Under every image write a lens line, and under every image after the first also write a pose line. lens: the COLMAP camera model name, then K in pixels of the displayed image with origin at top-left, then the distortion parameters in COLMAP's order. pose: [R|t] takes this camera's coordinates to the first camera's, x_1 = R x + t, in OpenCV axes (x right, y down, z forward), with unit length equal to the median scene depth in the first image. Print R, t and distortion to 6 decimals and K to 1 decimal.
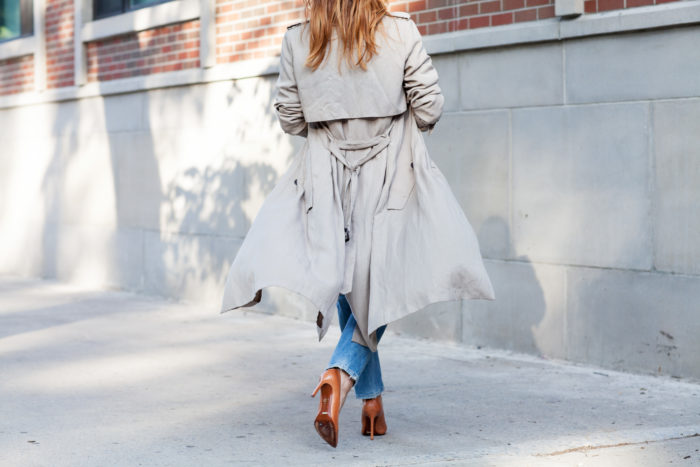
lens RADIAL K [[1672.3, 0, 350.0], [0, 1672.3, 233.5], [0, 0, 1]] dist [-0.064768, -0.662743]
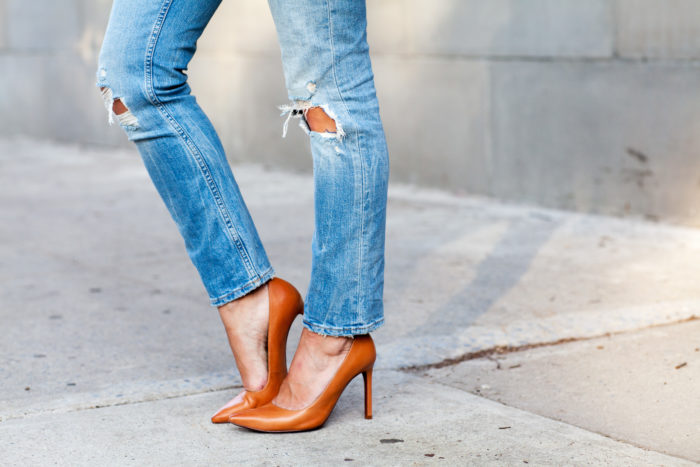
lens RADIAL K [[1672.3, 0, 350.0], [0, 1672.3, 233.5], [0, 0, 1]] dist [-0.064768, -0.662743]
pose [[0.999336, -0.030702, 0.019641, 0.059199], [0.028750, 0.995255, 0.092961, 0.025883], [-0.022402, -0.092335, 0.995476, 0.323525]]
